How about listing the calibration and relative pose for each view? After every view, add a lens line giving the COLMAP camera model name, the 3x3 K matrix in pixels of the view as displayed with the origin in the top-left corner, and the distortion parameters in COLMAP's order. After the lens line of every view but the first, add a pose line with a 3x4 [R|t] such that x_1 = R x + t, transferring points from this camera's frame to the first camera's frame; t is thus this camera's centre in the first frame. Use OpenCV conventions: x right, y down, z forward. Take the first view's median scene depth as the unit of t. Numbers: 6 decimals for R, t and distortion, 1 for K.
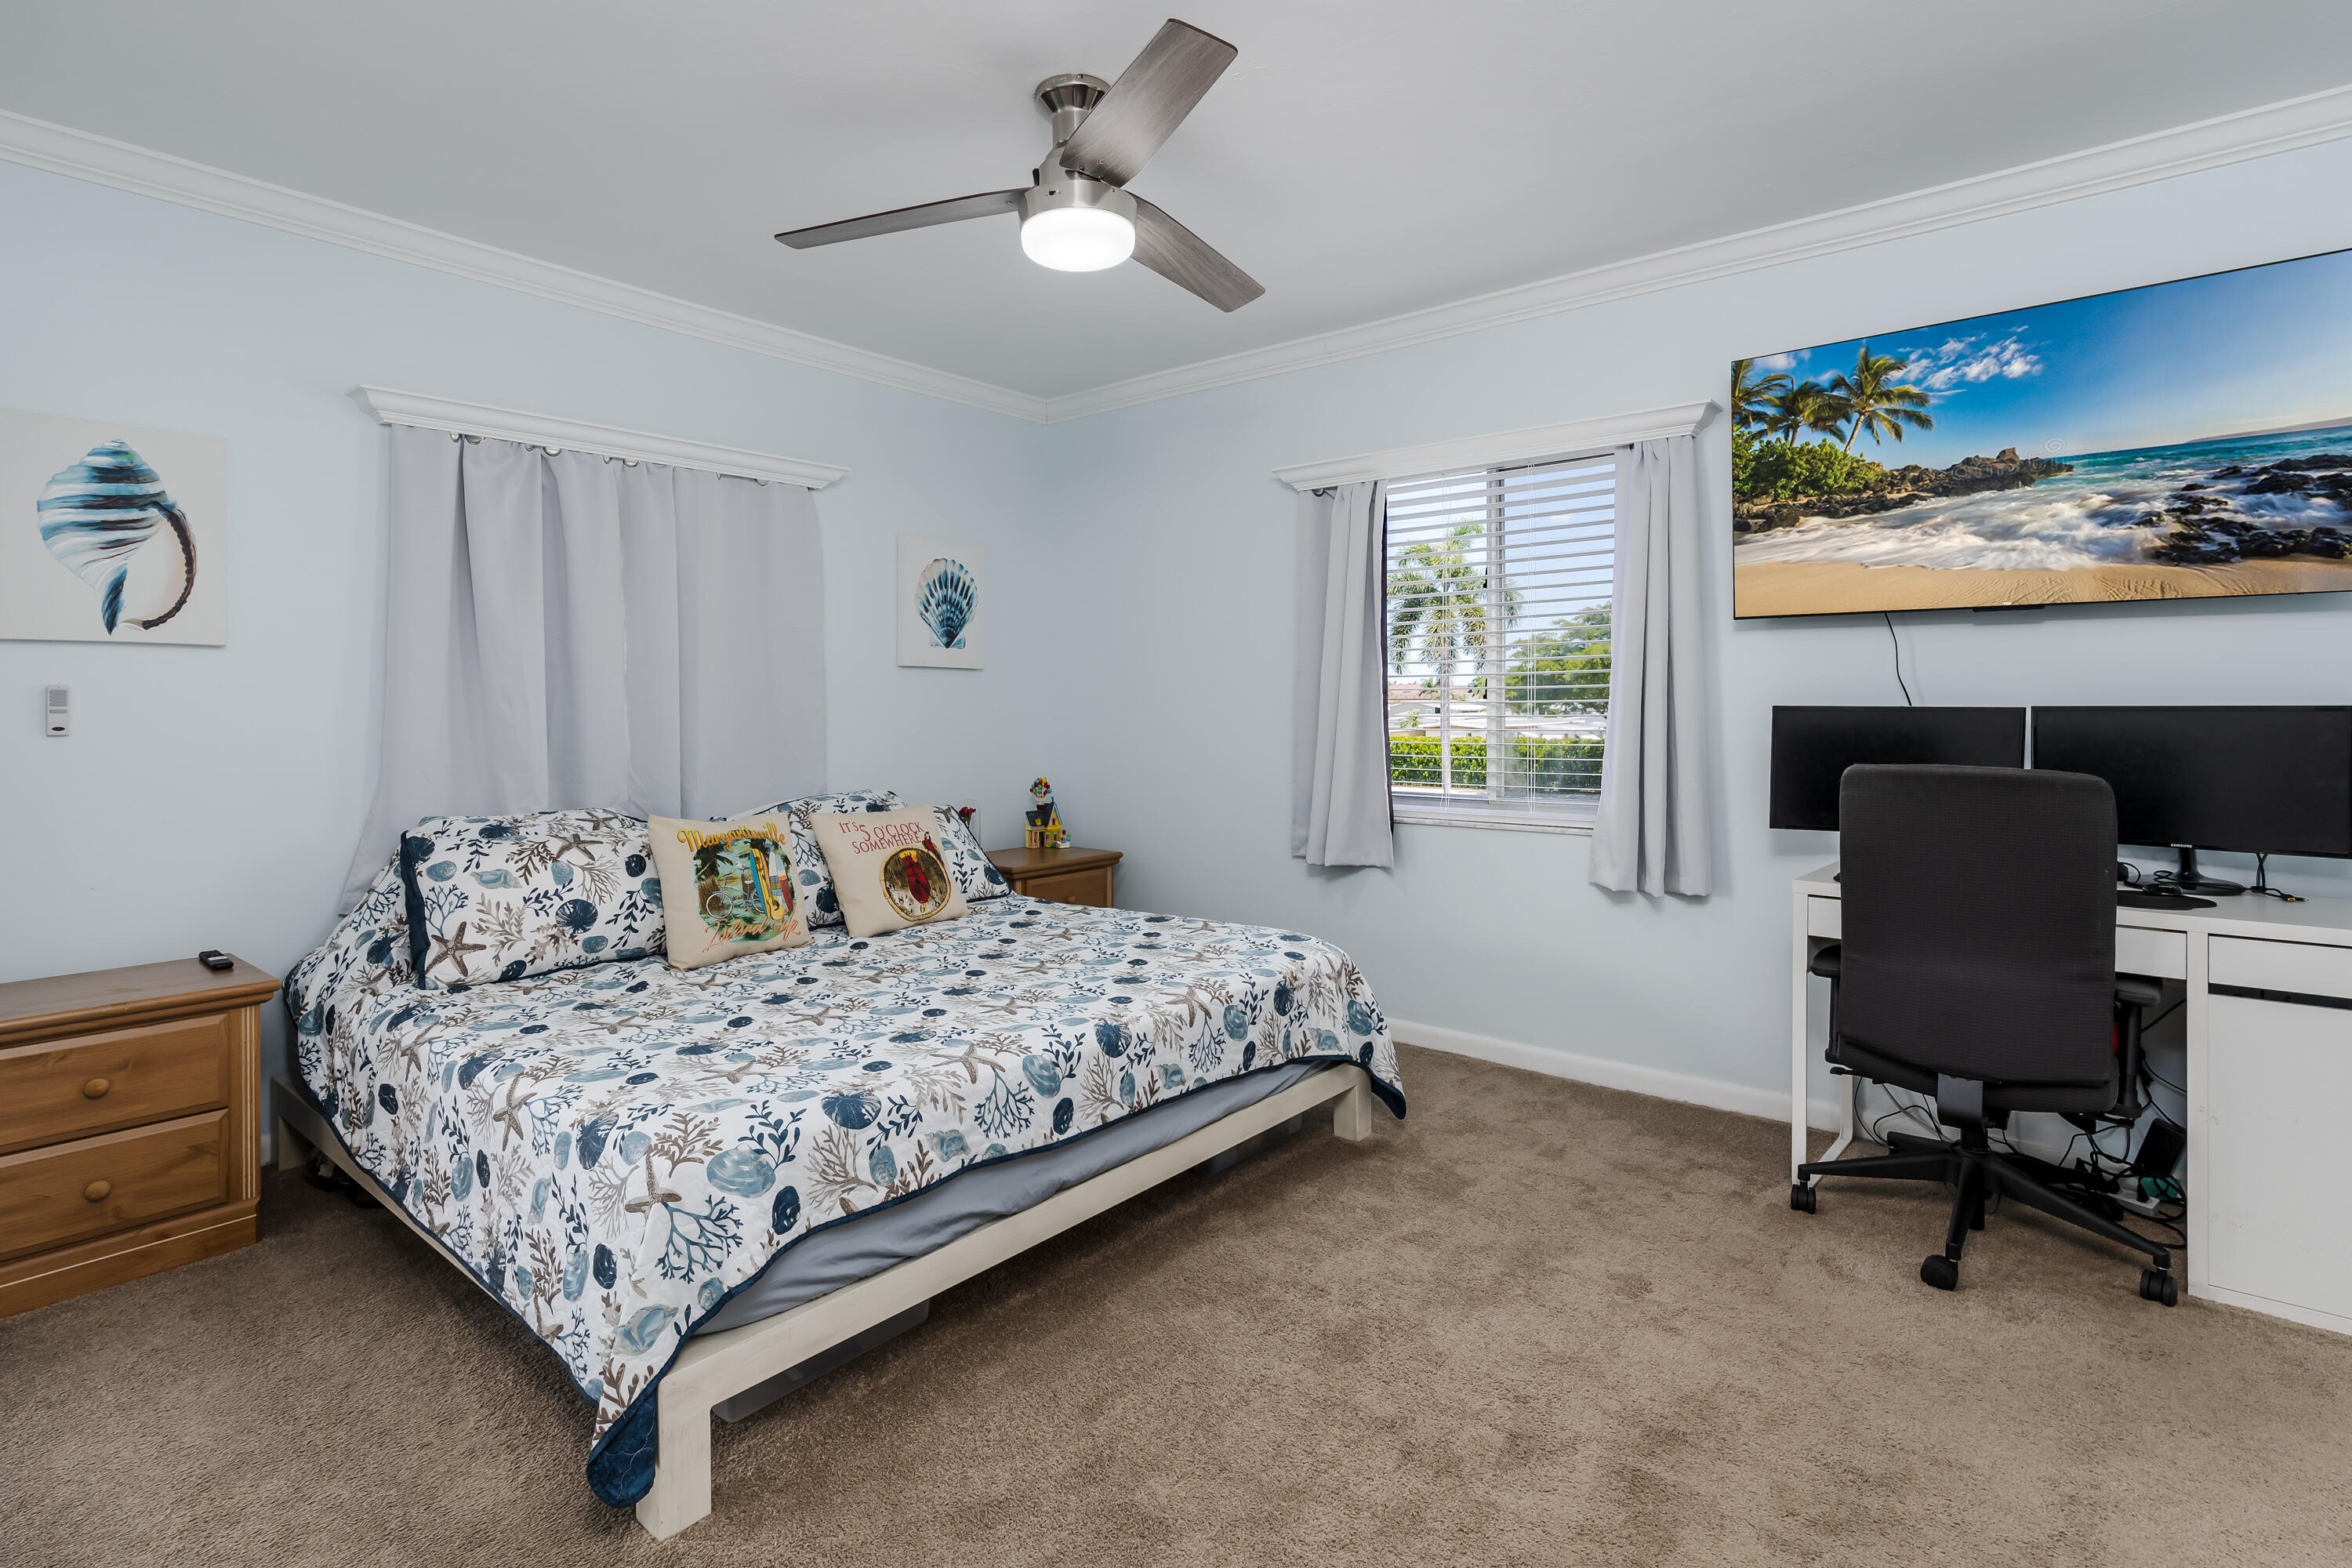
lens RADIAL K [[1167.6, 0, 1174.5], [0, 1167.6, 730.3], [0, 0, 1]] dist [0.001002, 0.000467]
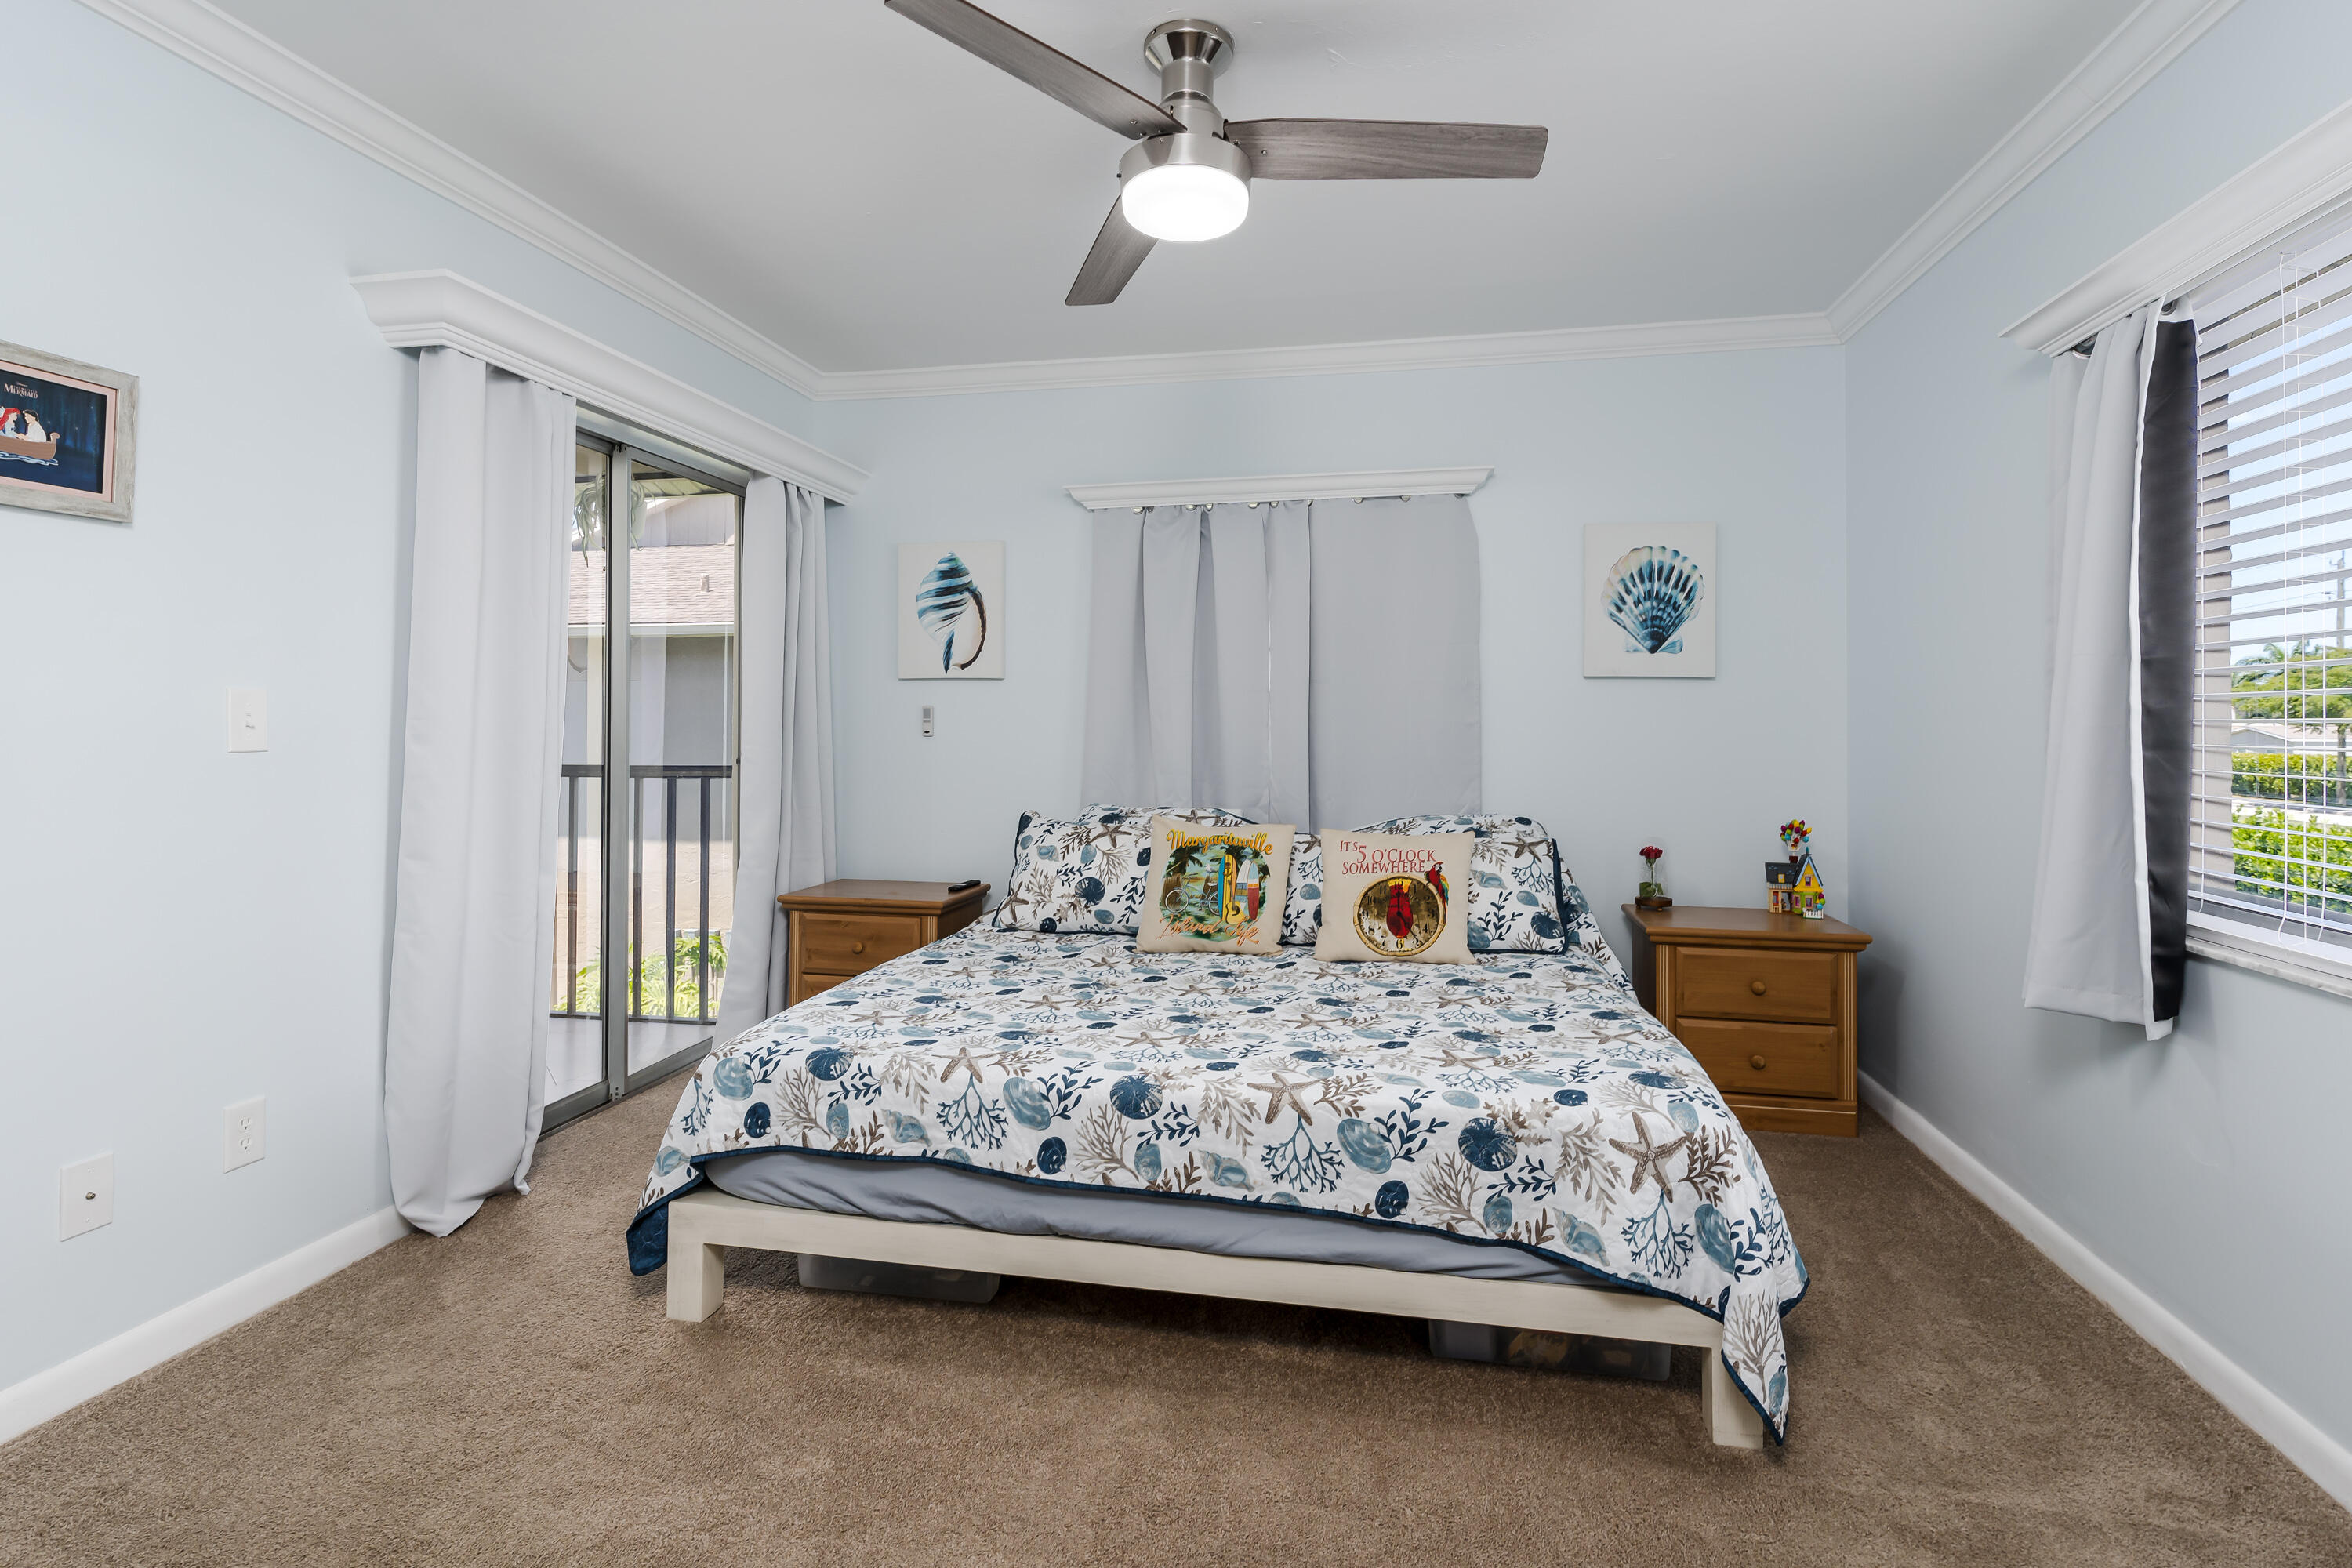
lens RADIAL K [[1167.6, 0, 1174.5], [0, 1167.6, 730.3], [0, 0, 1]] dist [0.001002, 0.000467]
pose [[0.463011, 0.011066, -0.886283, 0.625748], [-0.025227, 0.999682, -0.000698, -0.011013], [0.885993, 0.022681, 0.463143, 0.516492]]
